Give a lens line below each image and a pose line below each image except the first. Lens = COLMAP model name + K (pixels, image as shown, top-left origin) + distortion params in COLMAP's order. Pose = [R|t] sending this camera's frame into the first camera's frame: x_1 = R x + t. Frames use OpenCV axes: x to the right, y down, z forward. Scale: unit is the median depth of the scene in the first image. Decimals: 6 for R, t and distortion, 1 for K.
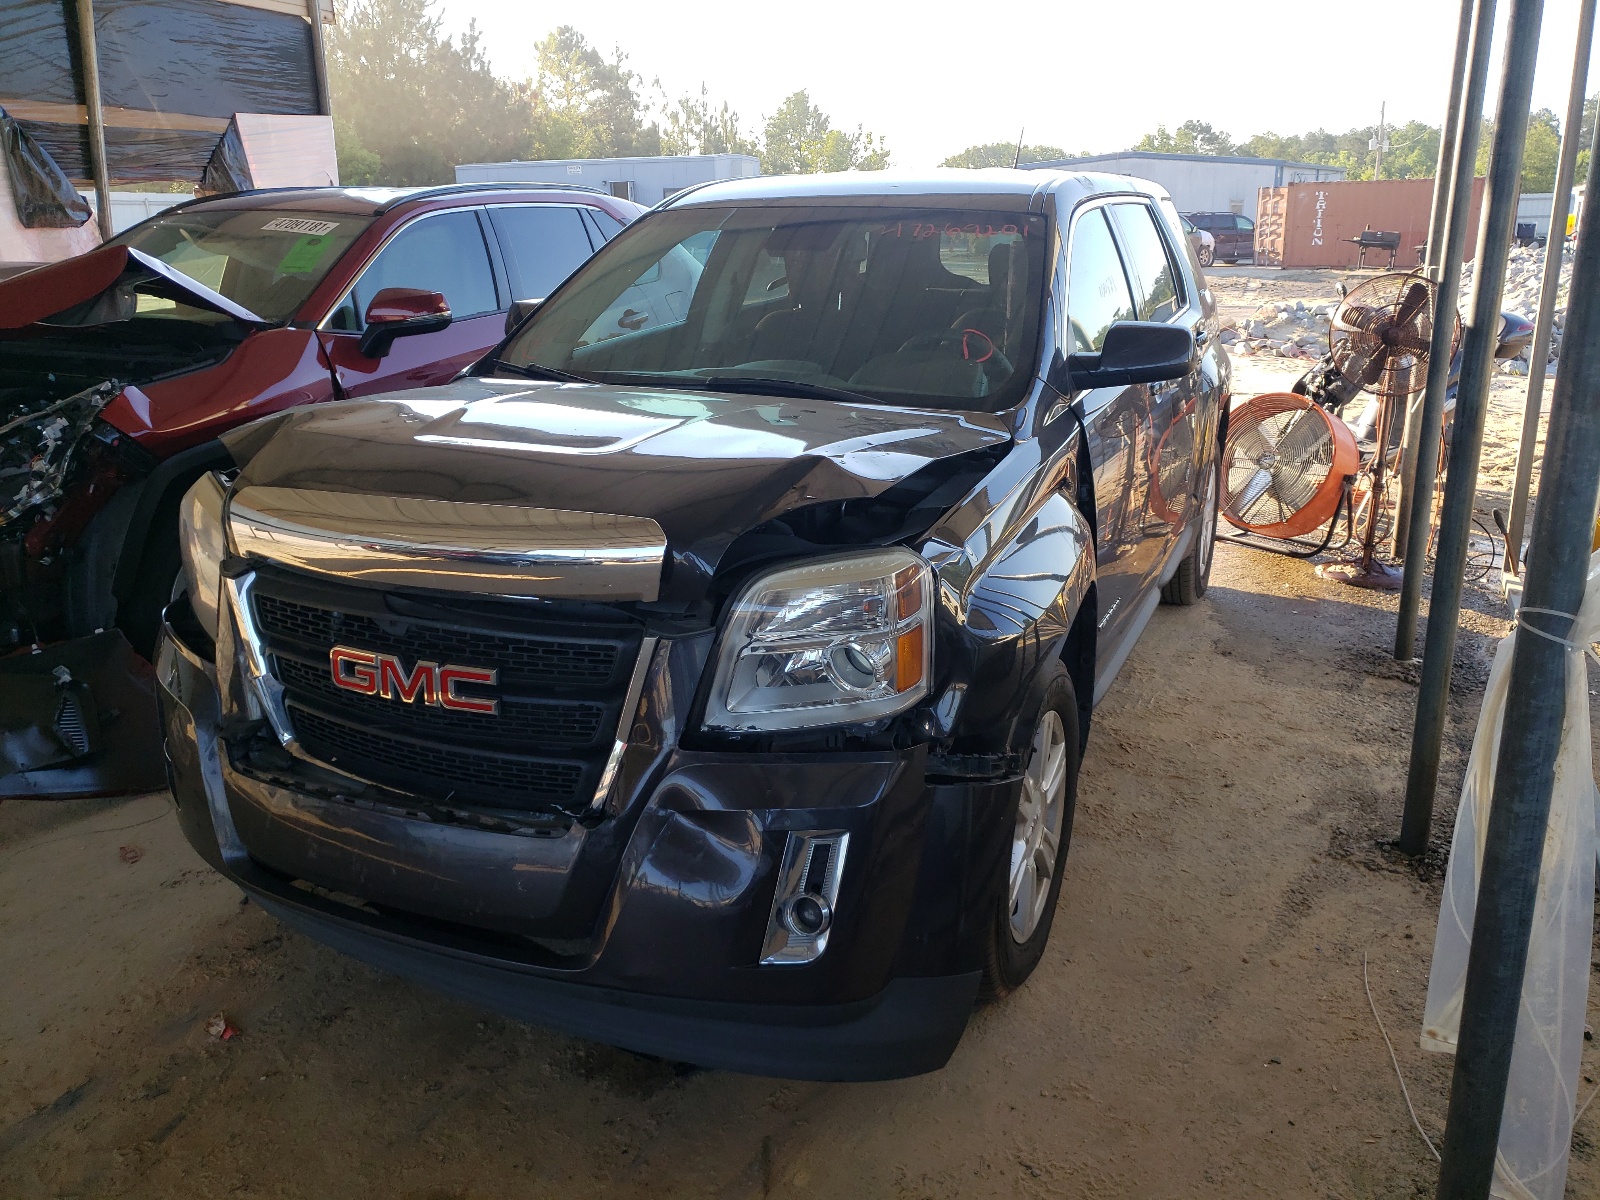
lens RADIAL K [[1232.7, 0, 816.3], [0, 1232.7, 600.9], [0, 0, 1]] dist [0.009723, 0.001889]
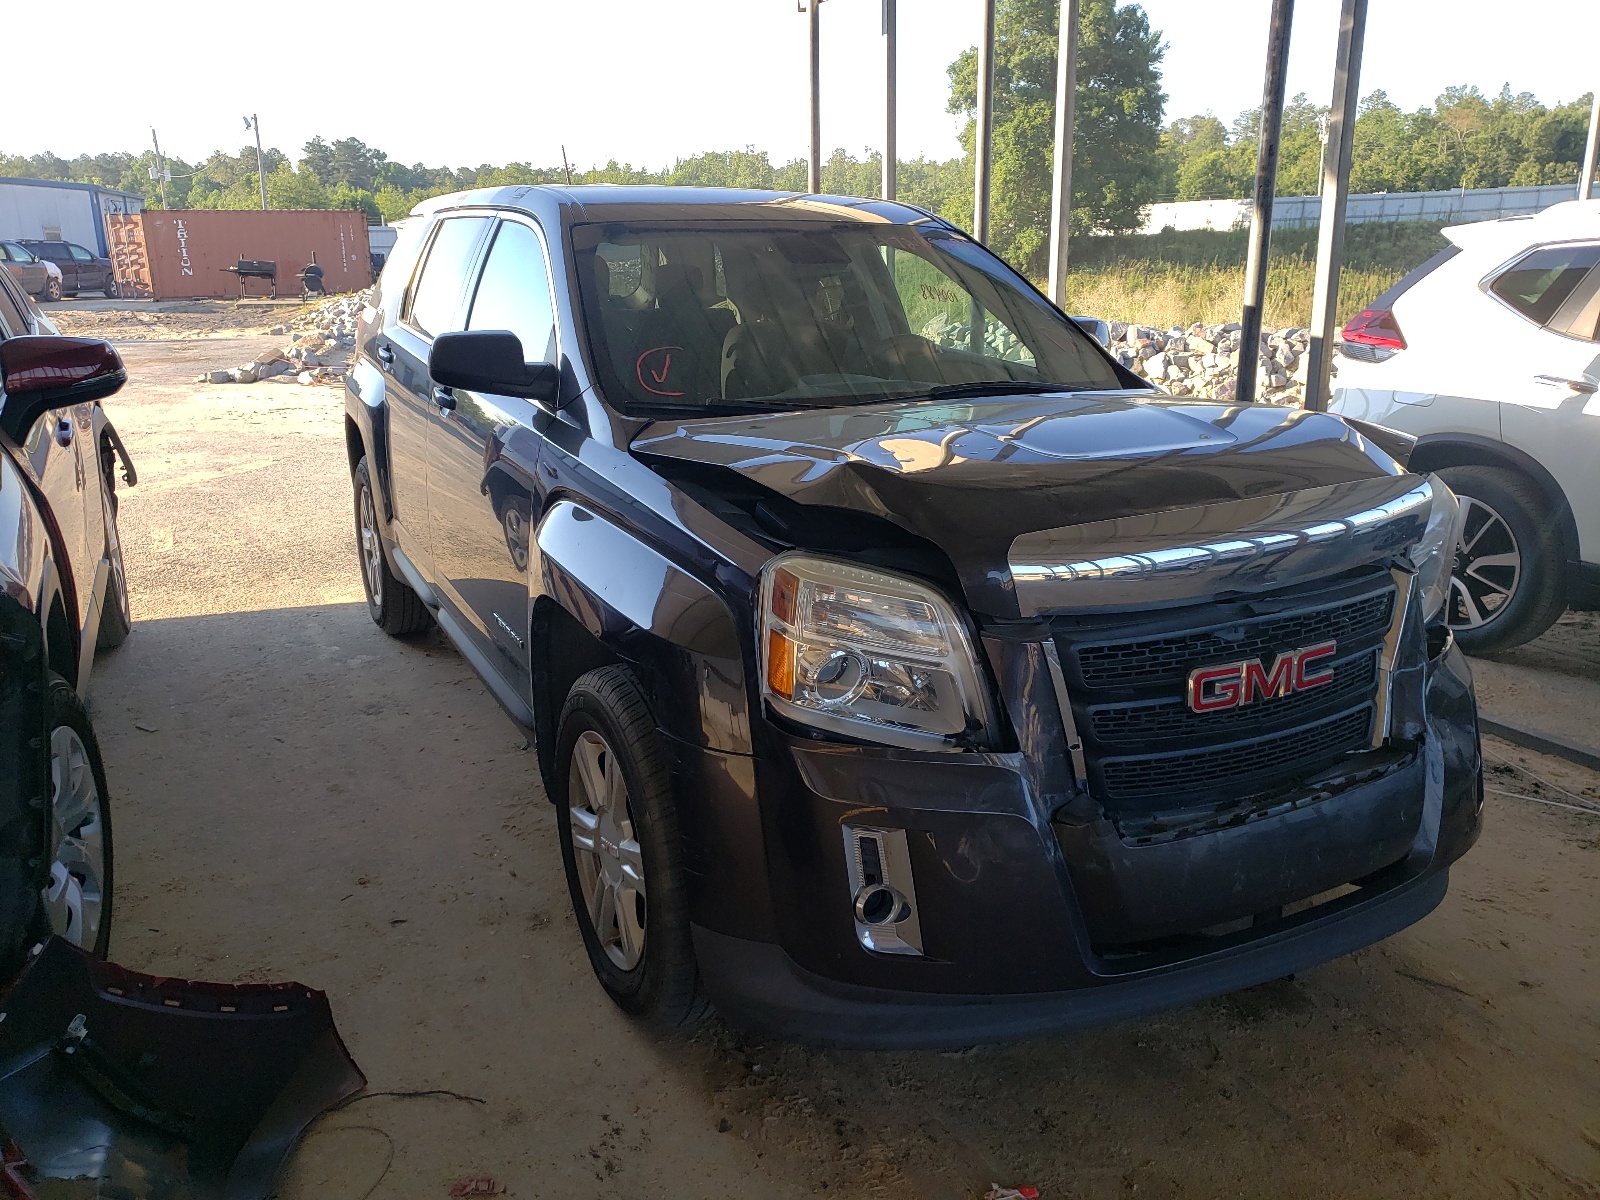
lens RADIAL K [[1232.7, 0, 813.8], [0, 1232.7, 602.9], [0, 0, 1]] dist [0.009723, 0.001889]
pose [[0.639119, -0.214469, 0.738600, -0.583830], [0.230110, 0.969666, 0.082447, -0.073222], [-0.733877, 0.117266, 0.669083, 0.267391]]
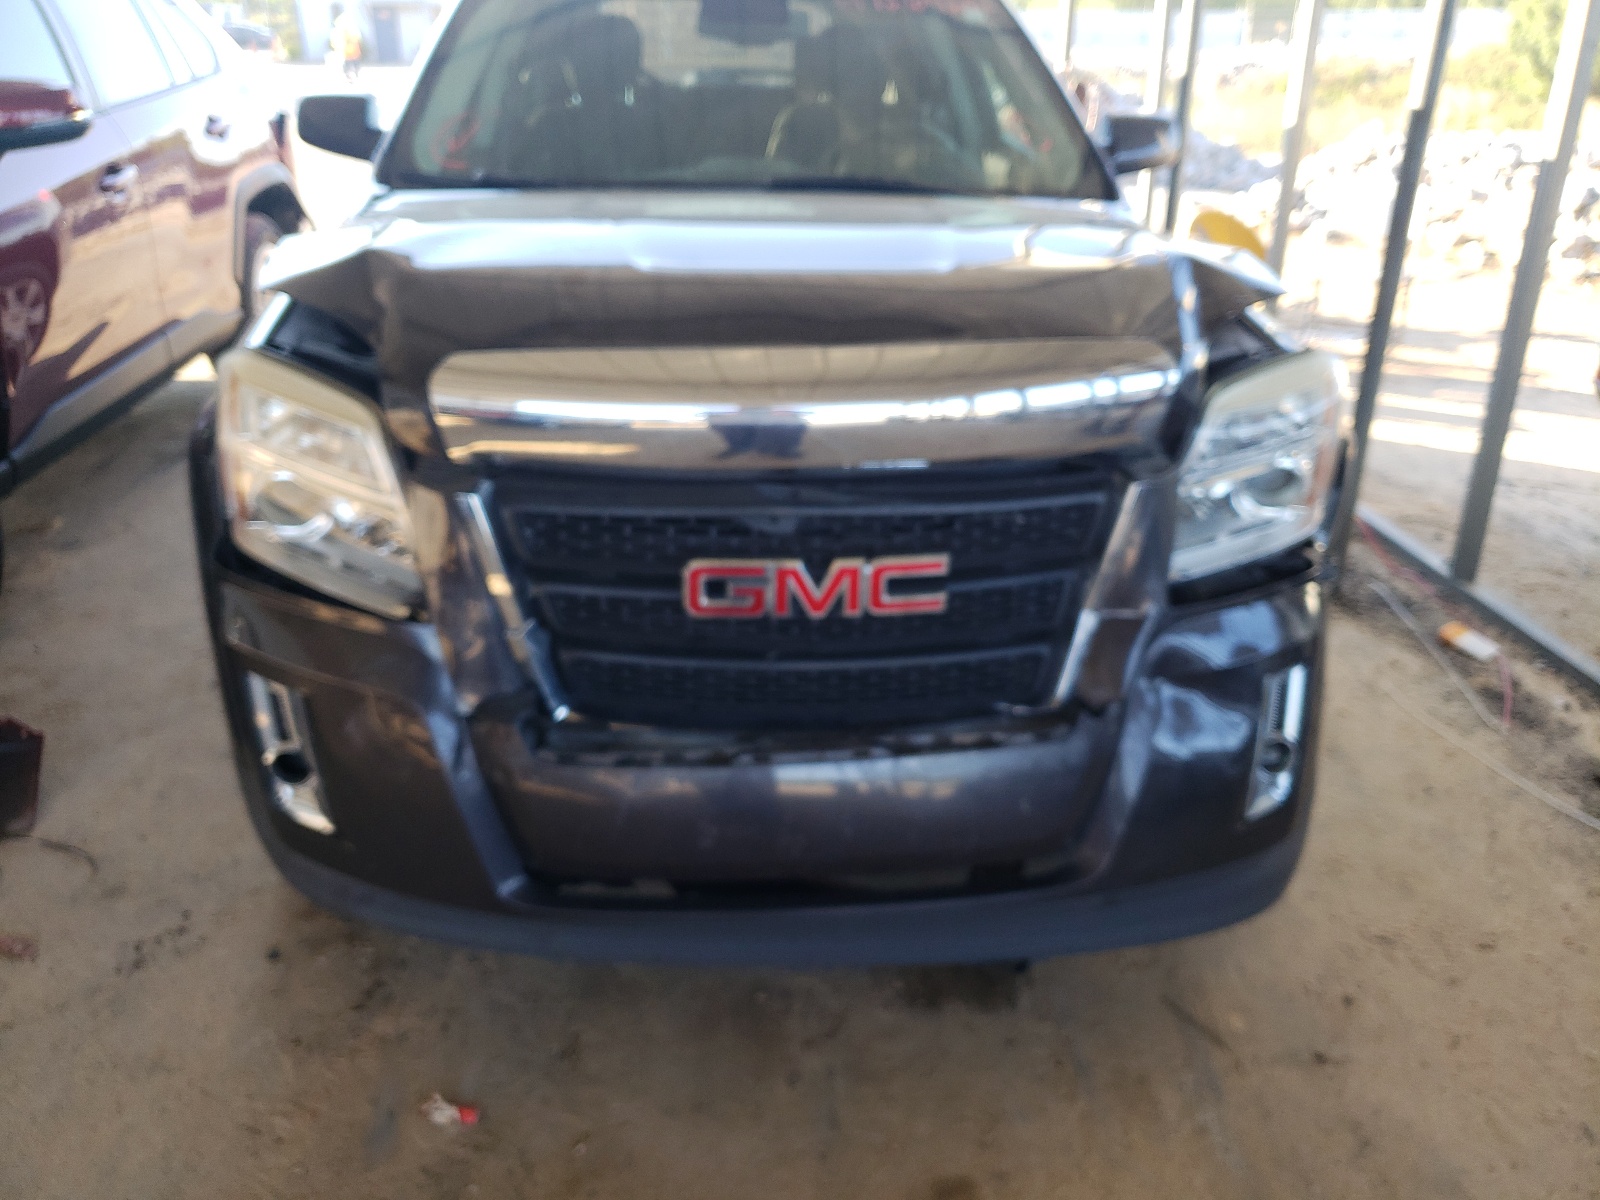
lens RADIAL K [[1279.0, 0, 808.5], [0, 1279.0, 595.5], [0, 0, 1]] dist [-0.010641, -0.002564]
pose [[0.875462, -0.178908, 0.448951, -0.311207], [0.121489, 0.980595, 0.153863, -0.024201], [-0.467767, -0.080159, 0.880210, 0.139241]]
